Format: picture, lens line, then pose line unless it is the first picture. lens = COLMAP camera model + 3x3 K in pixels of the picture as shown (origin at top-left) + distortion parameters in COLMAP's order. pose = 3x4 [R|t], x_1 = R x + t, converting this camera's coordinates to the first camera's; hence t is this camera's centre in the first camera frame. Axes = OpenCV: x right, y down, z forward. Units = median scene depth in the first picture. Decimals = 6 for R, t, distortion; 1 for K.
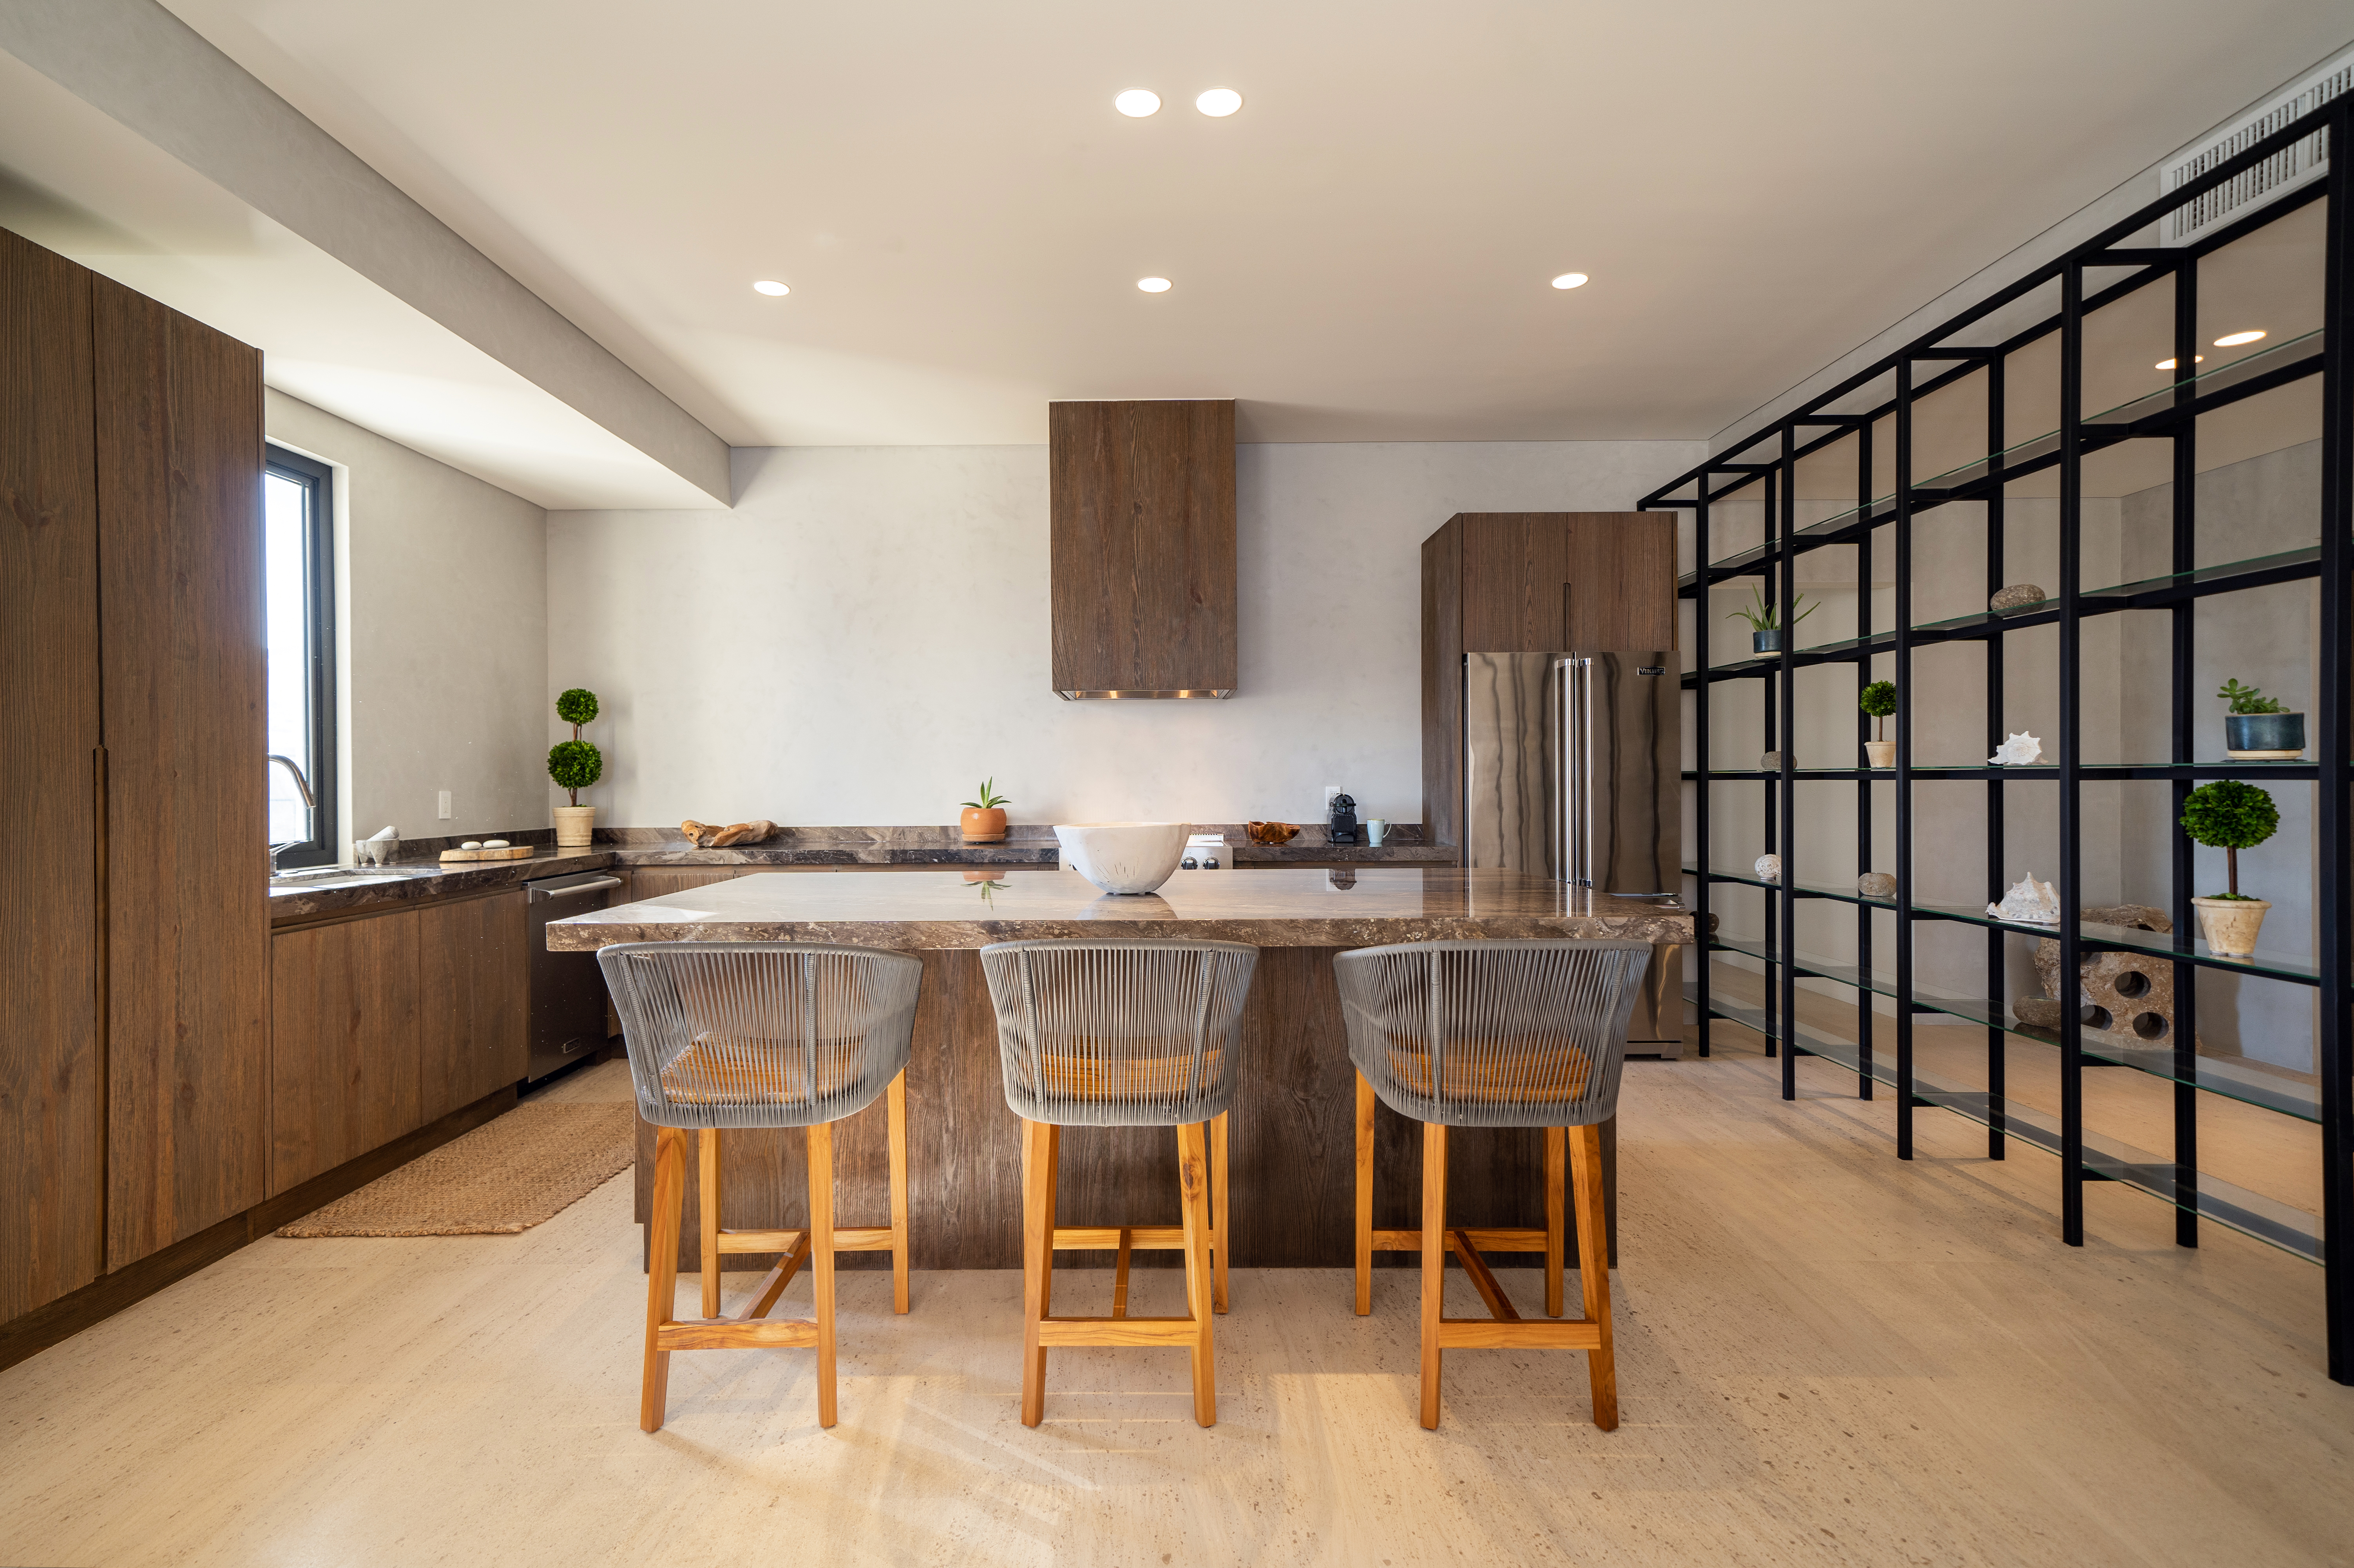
lens RADIAL K [[1121.0, 0, 1156.3], [0, 1121.0, 784.2], [0, 0, 1]] dist [0.005236, 0.000091]
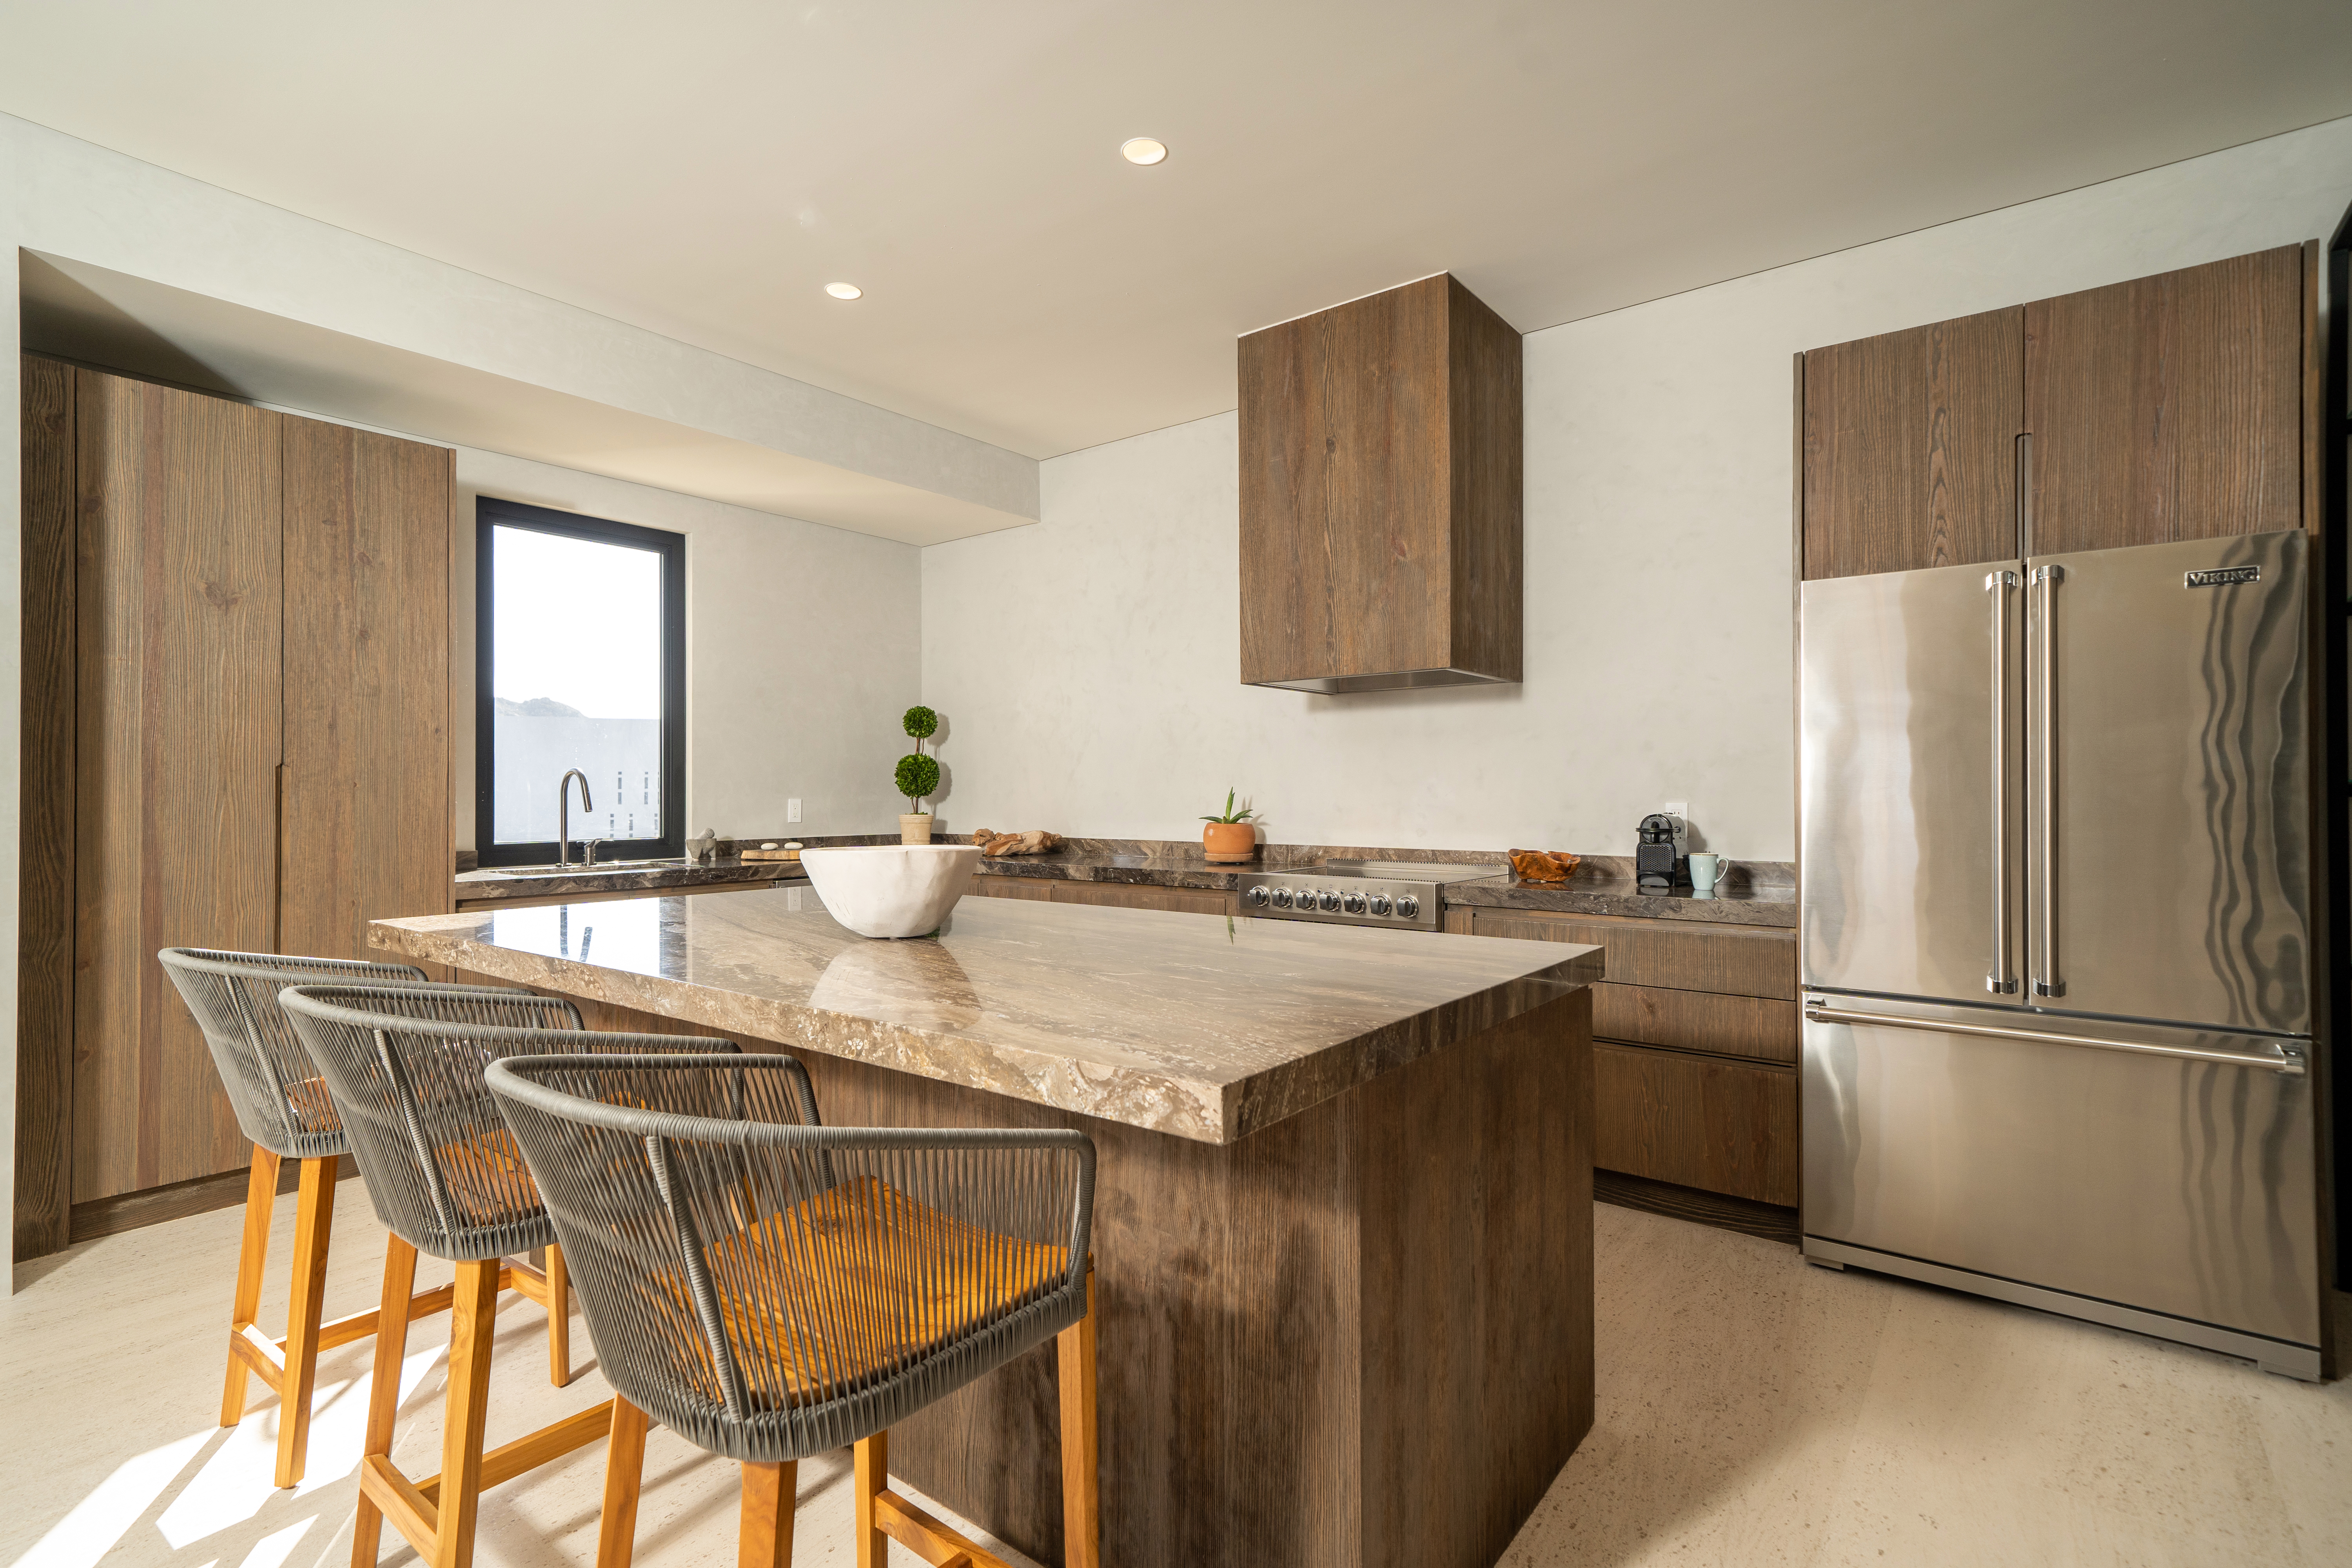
lens RADIAL K [[1120.2, 0, 1172.2], [0, 1120.2, 781.3], [0, 0, 1]] dist [0.005236, 0.000091]
pose [[0.783759, -0.002548, -0.621060, 0.383780], [-0.005149, 0.999931, -0.010601, -0.002067], [0.621043, 0.011507, 0.783692, 0.318180]]
